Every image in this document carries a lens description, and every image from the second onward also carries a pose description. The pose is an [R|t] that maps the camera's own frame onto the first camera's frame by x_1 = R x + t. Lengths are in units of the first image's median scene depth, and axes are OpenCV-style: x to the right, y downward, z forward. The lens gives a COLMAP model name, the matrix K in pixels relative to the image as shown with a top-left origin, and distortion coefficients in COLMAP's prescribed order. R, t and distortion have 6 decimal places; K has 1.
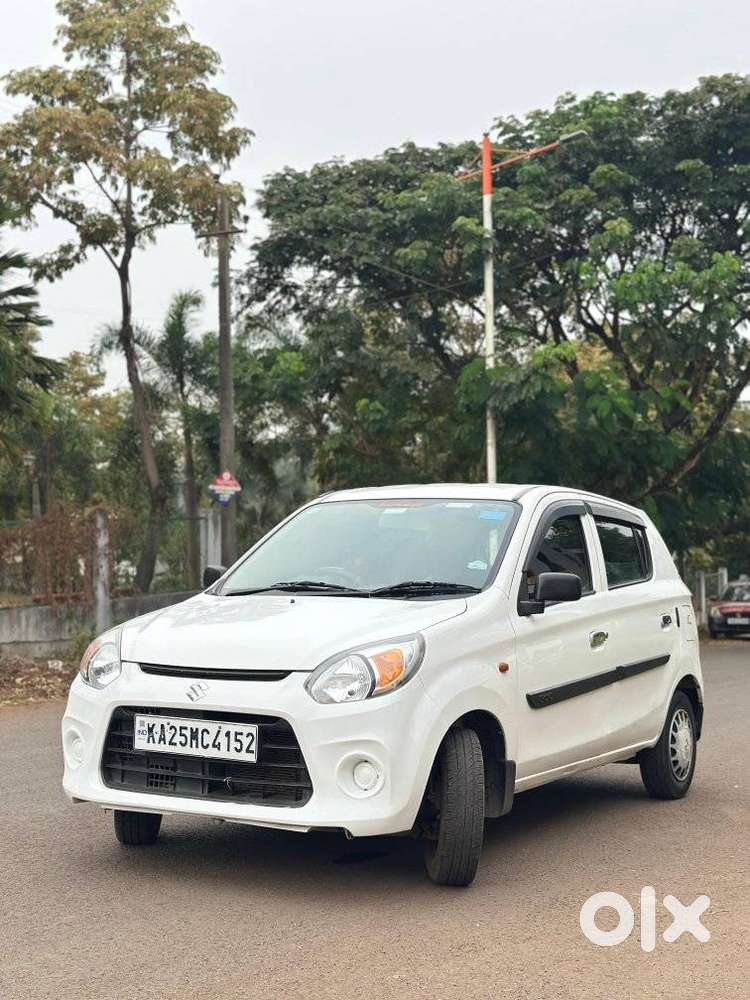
lens RADIAL K [[1413.3, 0, 374.2], [0, 1413.3, 496.9], [0, 0, 1]] dist [0.152025, 0.000000]
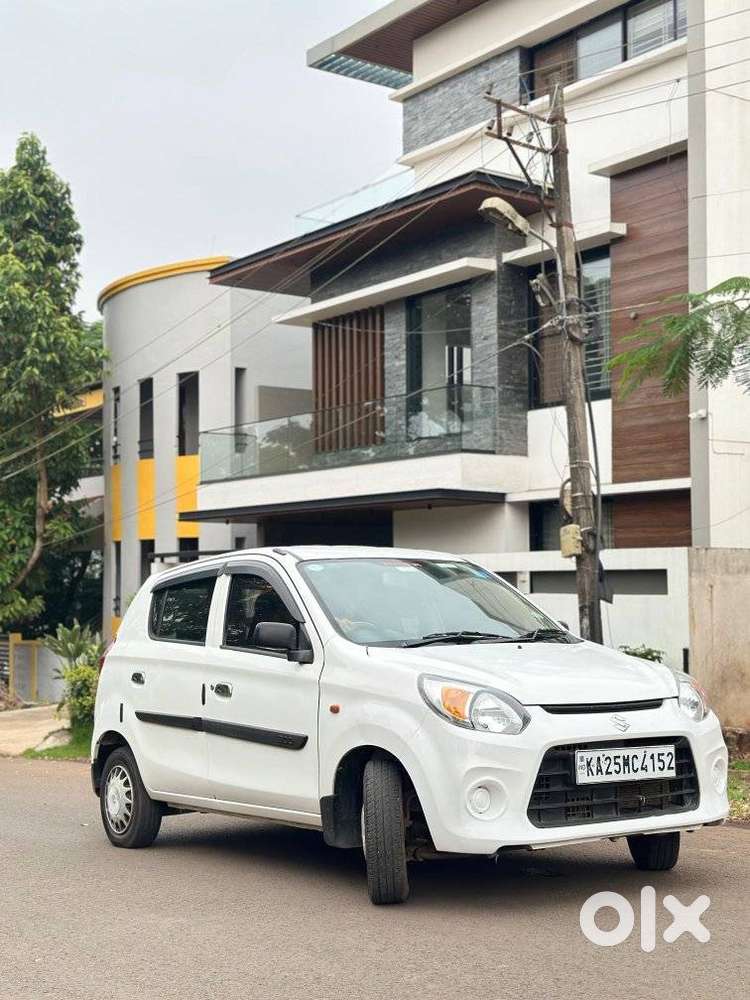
lens RADIAL K [[1413.3, 0, 381.1], [0, 1413.3, 518.7], [0, 0, 1]] dist [0.152025, 0.000000]
pose [[0.453951, 0.049560, 0.889648, -0.236889], [-0.006257, 0.998605, -0.052436, 0.007007], [-0.891005, 0.018237, 0.453627, 0.127751]]
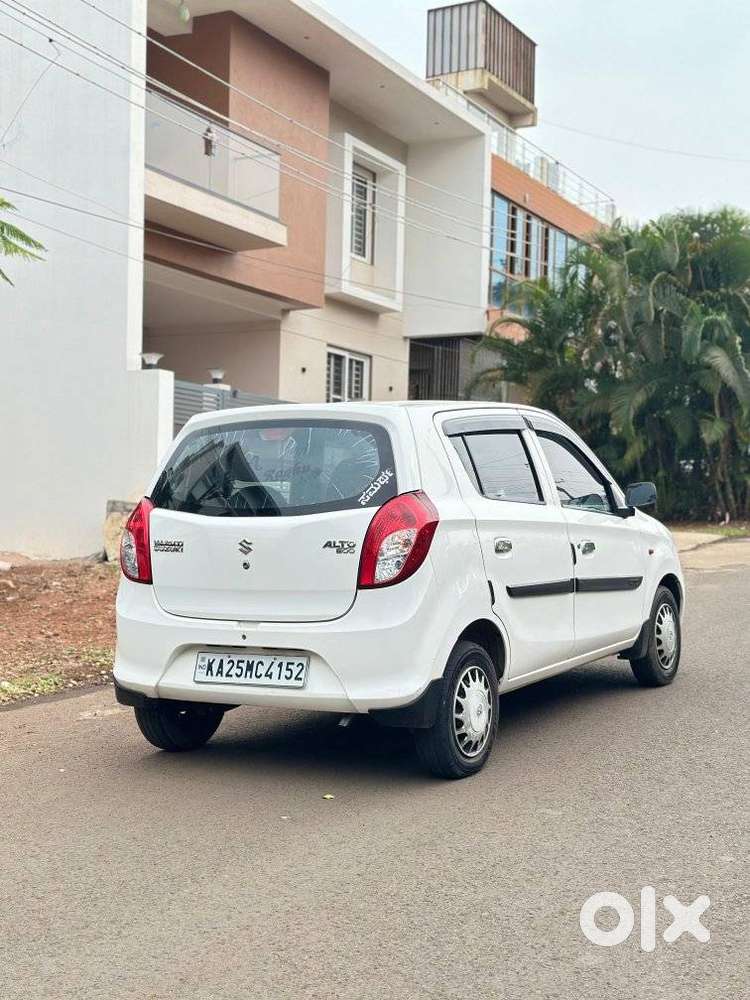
lens RADIAL K [[1401.1, 0, 379.1], [0, 1401.1, 497.5], [0, 0, 1]] dist [0.140787, 0.000000]
pose [[-0.999958, -0.008915, 0.002115, 0.021602], [-0.008969, 0.999587, -0.027315, 0.023200], [-0.001870, -0.027333, -0.999625, 0.532683]]
